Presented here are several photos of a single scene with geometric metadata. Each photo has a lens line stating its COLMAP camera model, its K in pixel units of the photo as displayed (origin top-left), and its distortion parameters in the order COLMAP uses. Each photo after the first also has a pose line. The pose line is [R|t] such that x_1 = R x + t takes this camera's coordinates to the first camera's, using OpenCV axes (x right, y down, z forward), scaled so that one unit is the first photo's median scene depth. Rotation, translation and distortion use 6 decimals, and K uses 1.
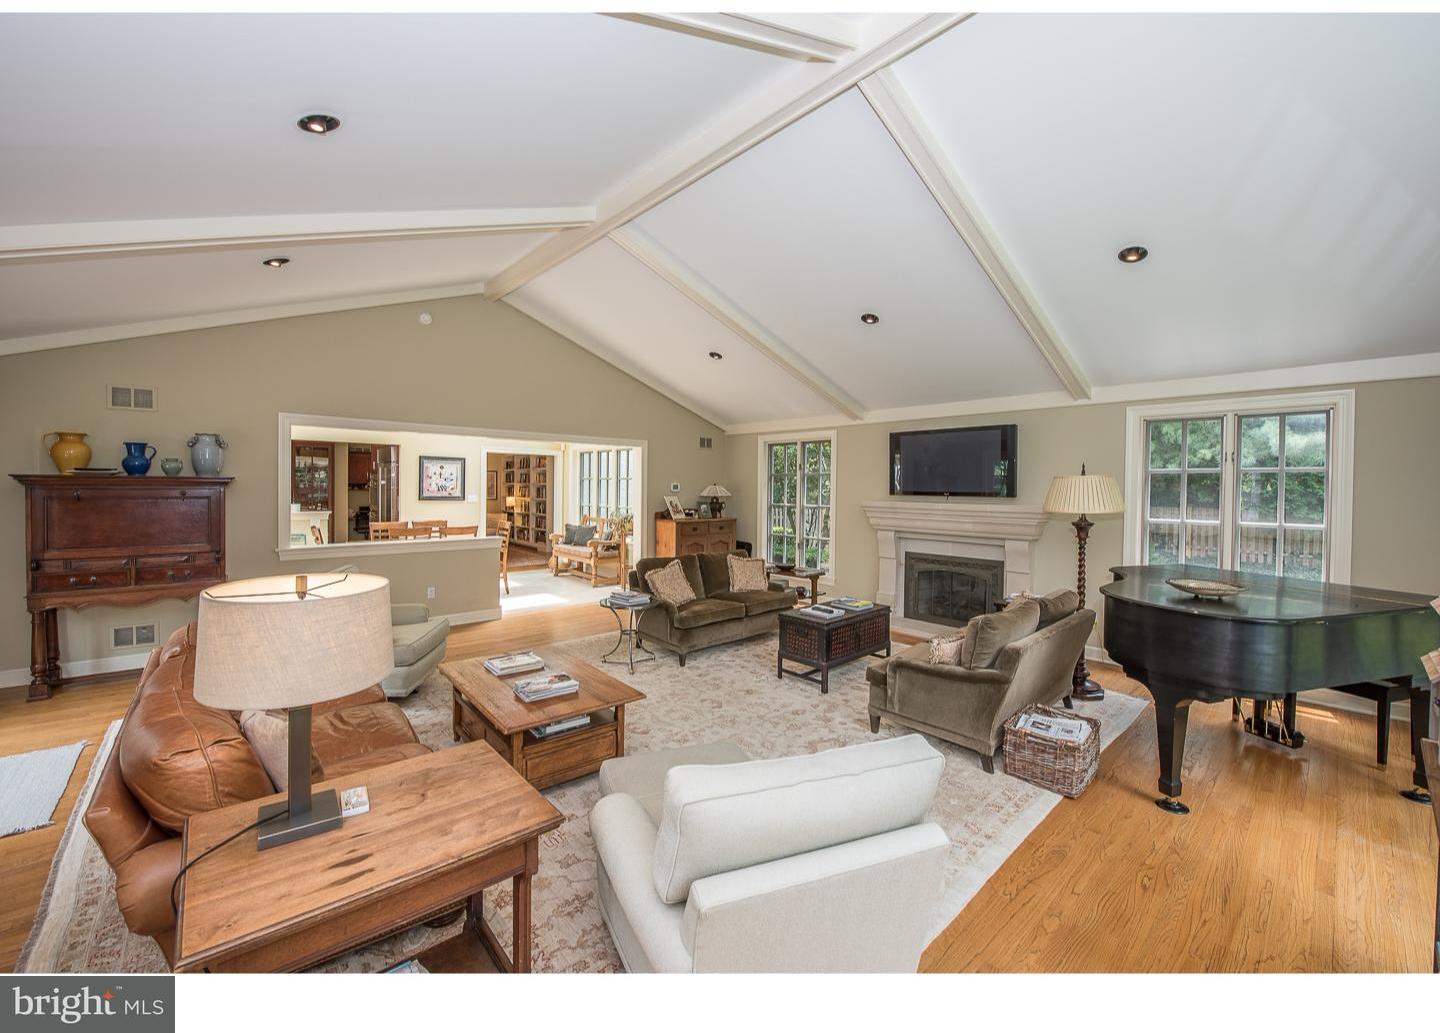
lens RADIAL K [[584.0, 0, 714.6], [0, 584.0, 495.8], [0, 0, 1]] dist [-0.000714, -0.000205]
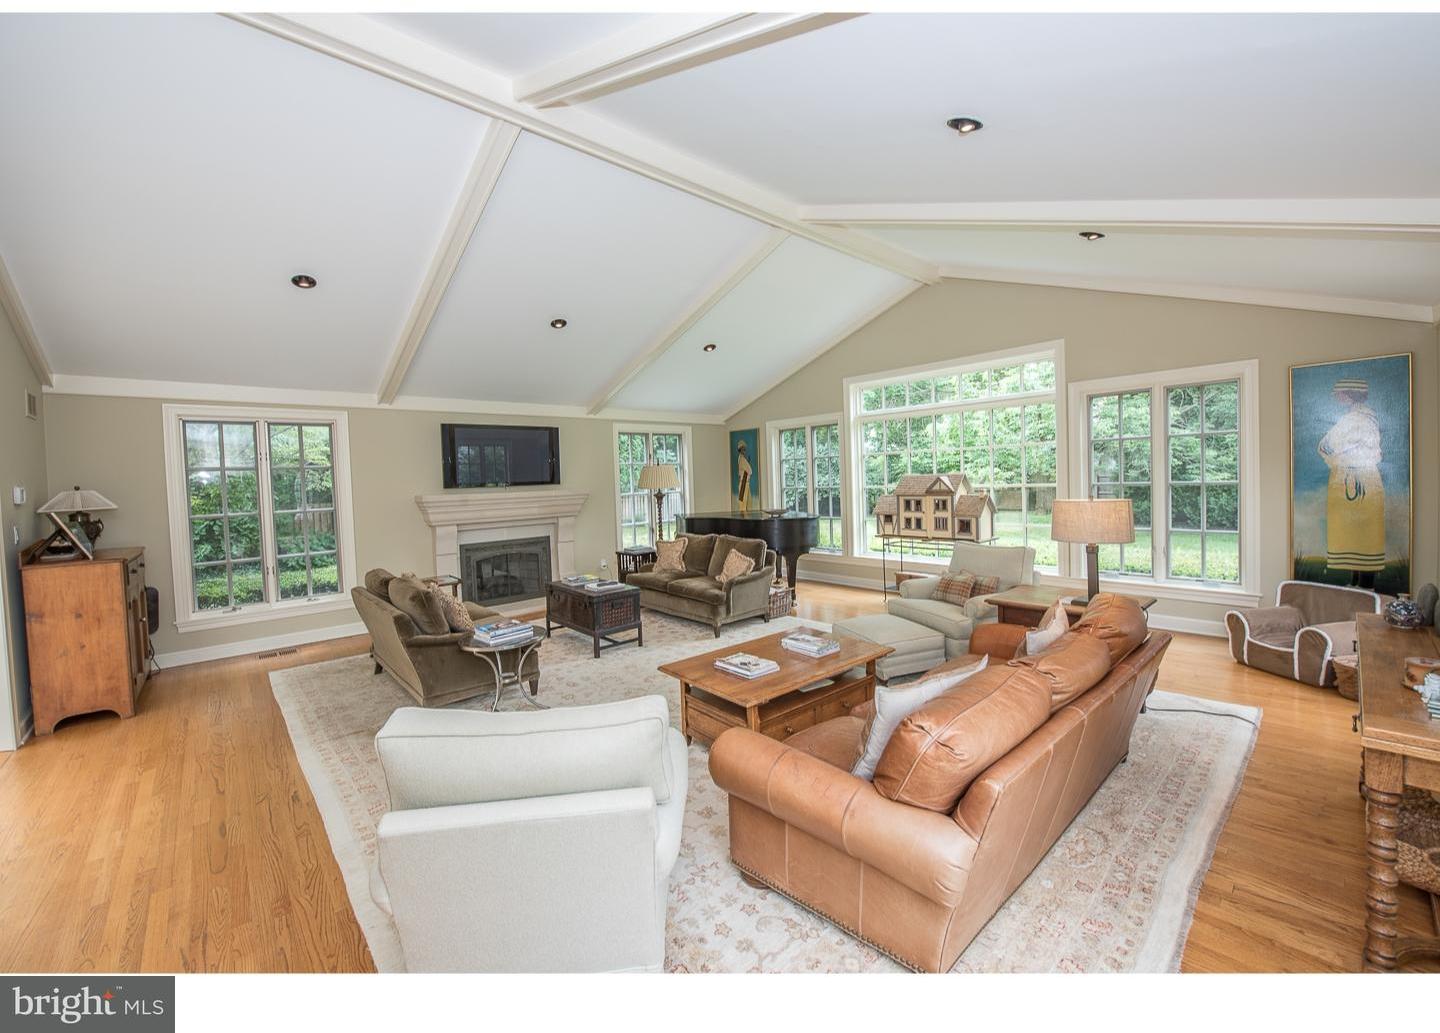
lens RADIAL K [[584.0, 0, 714.6], [0, 584.0, 495.8], [0, 0, 1]] dist [-0.000714, -0.000205]
pose [[-0.009146, -0.039270, 0.999187, -0.672753], [0.049732, 0.997974, 0.039678, -0.005075], [-0.998721, 0.050055, -0.007174, 0.574061]]
